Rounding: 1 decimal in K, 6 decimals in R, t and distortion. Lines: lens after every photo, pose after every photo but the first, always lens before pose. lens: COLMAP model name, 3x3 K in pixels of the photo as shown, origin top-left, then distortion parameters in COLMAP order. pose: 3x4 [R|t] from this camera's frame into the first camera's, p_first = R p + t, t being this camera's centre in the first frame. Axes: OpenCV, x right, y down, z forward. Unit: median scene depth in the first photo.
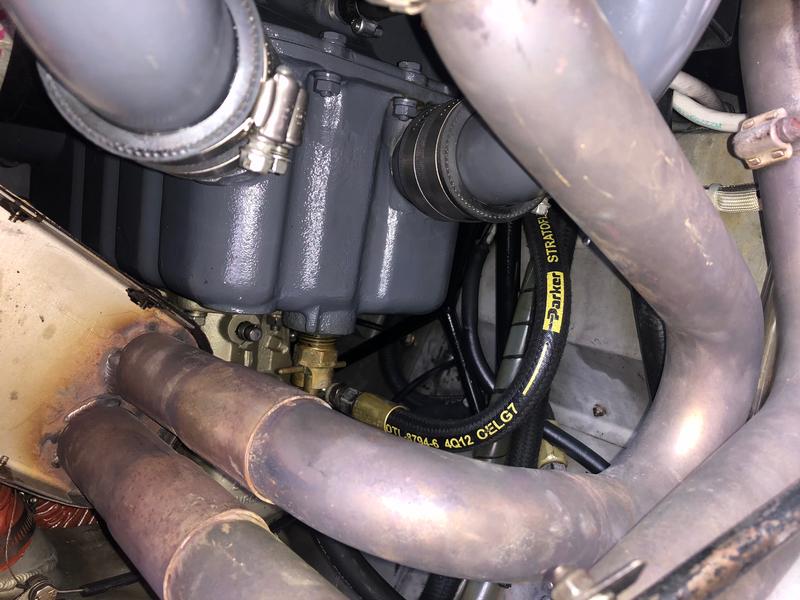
lens RADIAL K [[650.8, 0, 400.8], [0, 650.8, 303.3], [0, 0, 1]] dist [-0.007051, 0.011533]
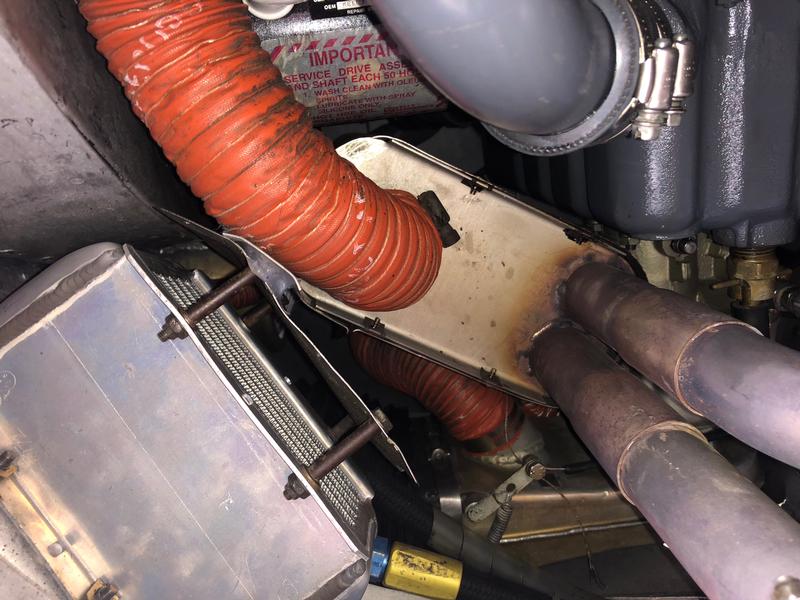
lens RADIAL K [[650.8, 0, 401.8], [0, 650.8, 299.3], [0, 0, 1]] dist [-0.007051, 0.011533]
pose [[0.777177, -0.060122, -0.626403, 0.094959], [0.159204, 0.981828, 0.103288, -0.079120], [0.608810, -0.179999, 0.772626, -0.128181]]
